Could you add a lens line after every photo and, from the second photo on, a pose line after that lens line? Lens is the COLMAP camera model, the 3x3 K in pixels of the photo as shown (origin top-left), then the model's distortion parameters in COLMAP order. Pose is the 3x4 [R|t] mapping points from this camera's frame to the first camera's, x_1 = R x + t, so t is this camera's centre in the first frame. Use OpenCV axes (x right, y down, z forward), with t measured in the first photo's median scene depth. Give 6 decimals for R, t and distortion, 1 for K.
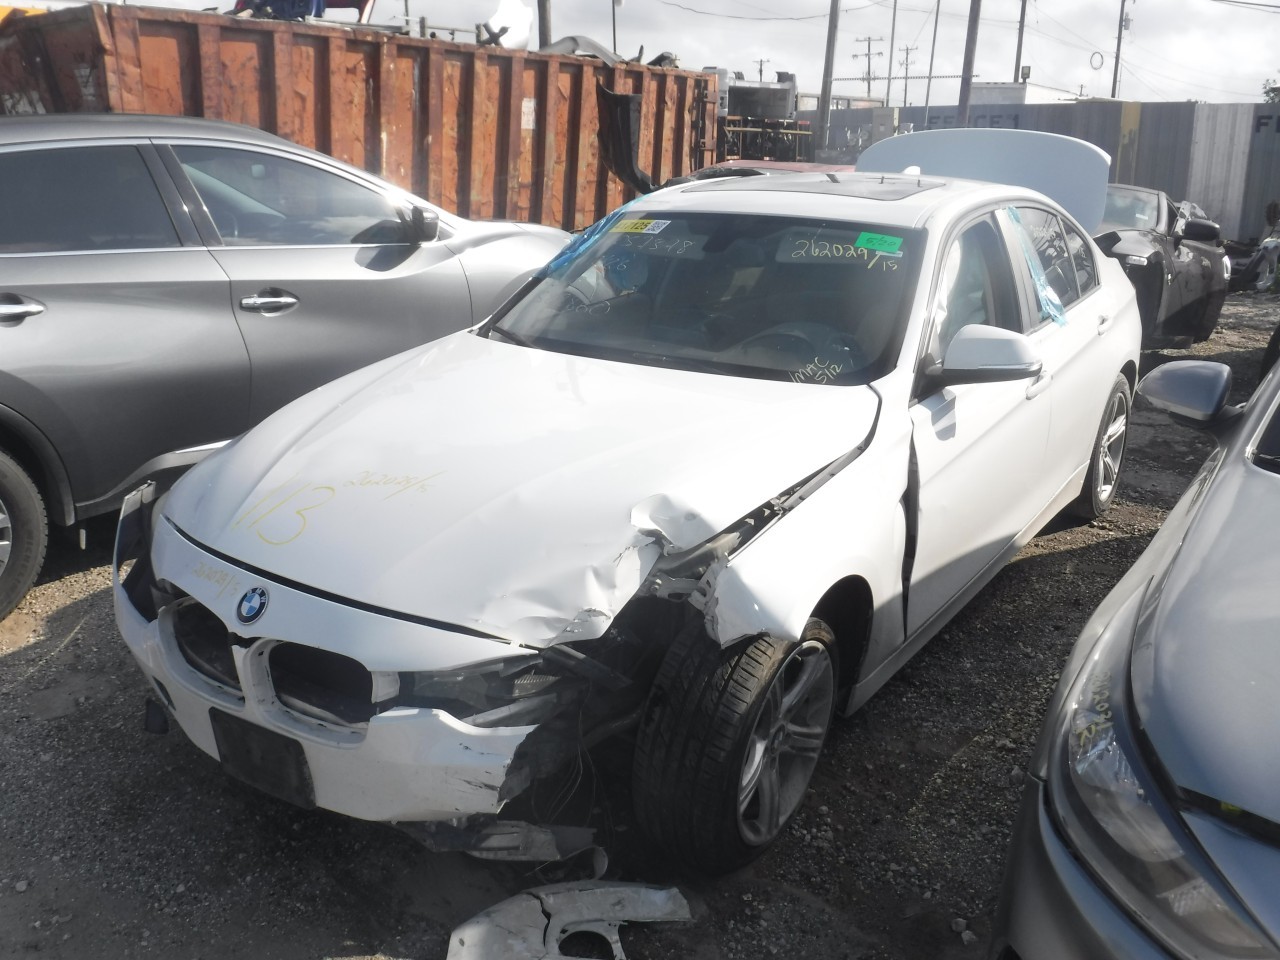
lens RADIAL K [[1026.2, 0, 637.8], [0, 1026.2, 504.6], [0, 0, 1]] dist [-0.087989, 0.027906]
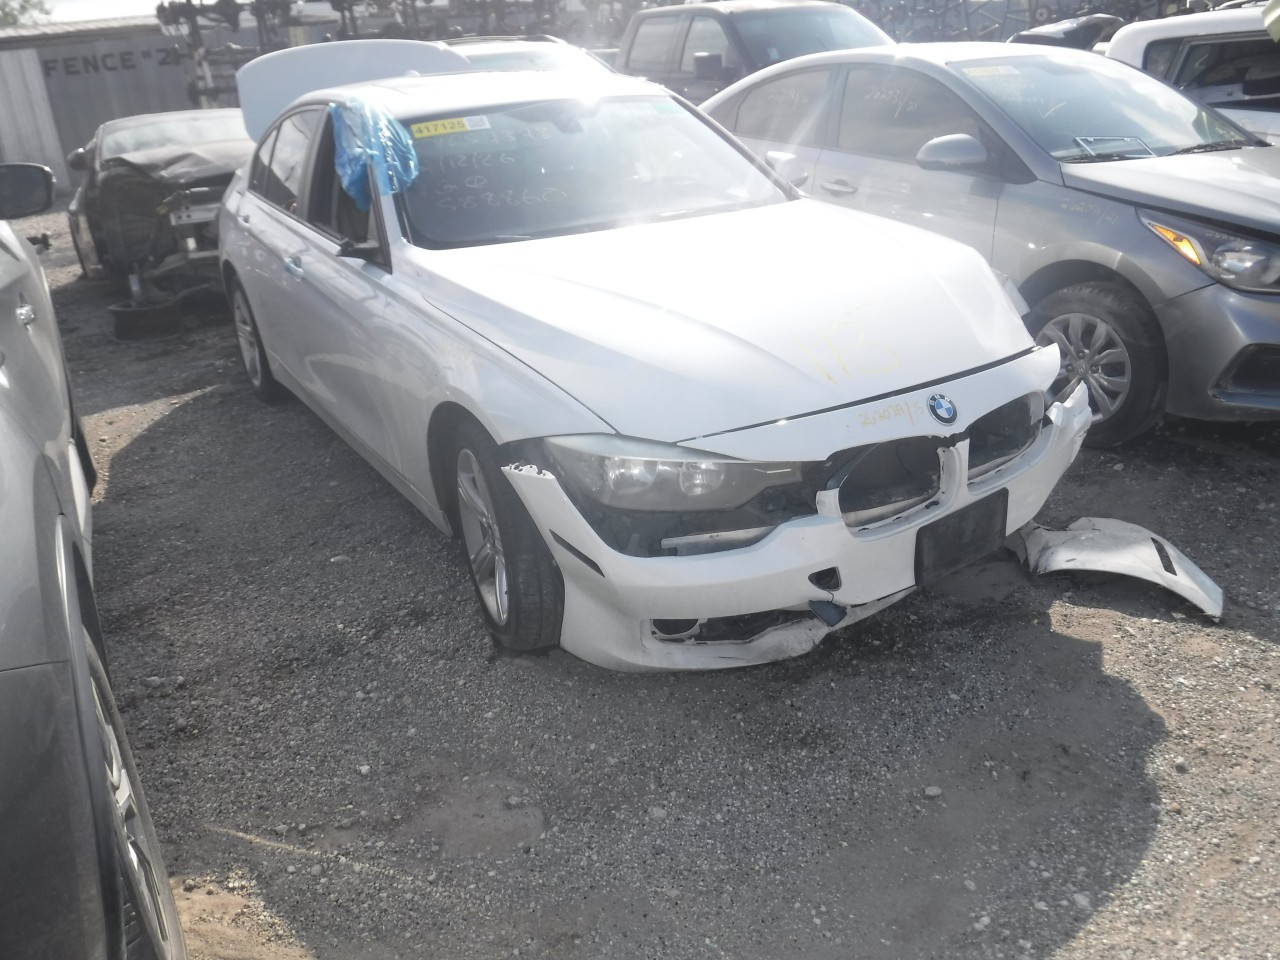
lens RADIAL K [[1026.2, 0, 637.8], [0, 1026.2, 504.6], [0, 0, 1]] dist [-0.087989, 0.027906]
pose [[0.411949, -0.391537, 0.822798, -0.650710], [0.358691, 0.899752, 0.248571, -0.091167], [-0.837639, 0.192731, 0.511093, 0.312986]]
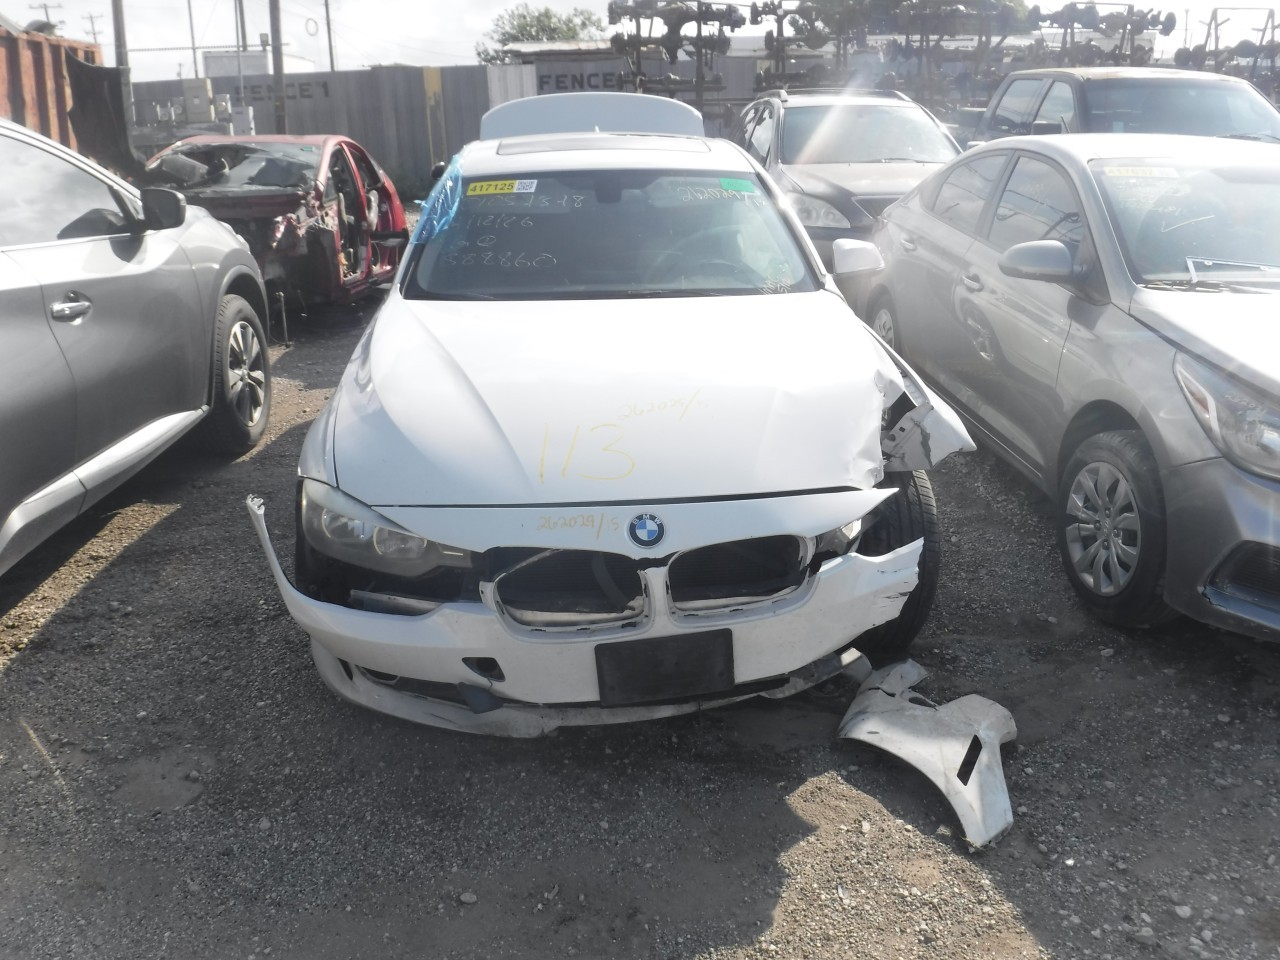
lens RADIAL K [[1026.2, 0, 637.8], [0, 1026.2, 504.6], [0, 0, 1]] dist [-0.087989, 0.027906]
pose [[0.775521, -0.237754, 0.584842, -0.444688], [0.221391, 0.969967, 0.100746, -0.017670], [-0.591230, 0.051348, 0.804867, 0.049665]]
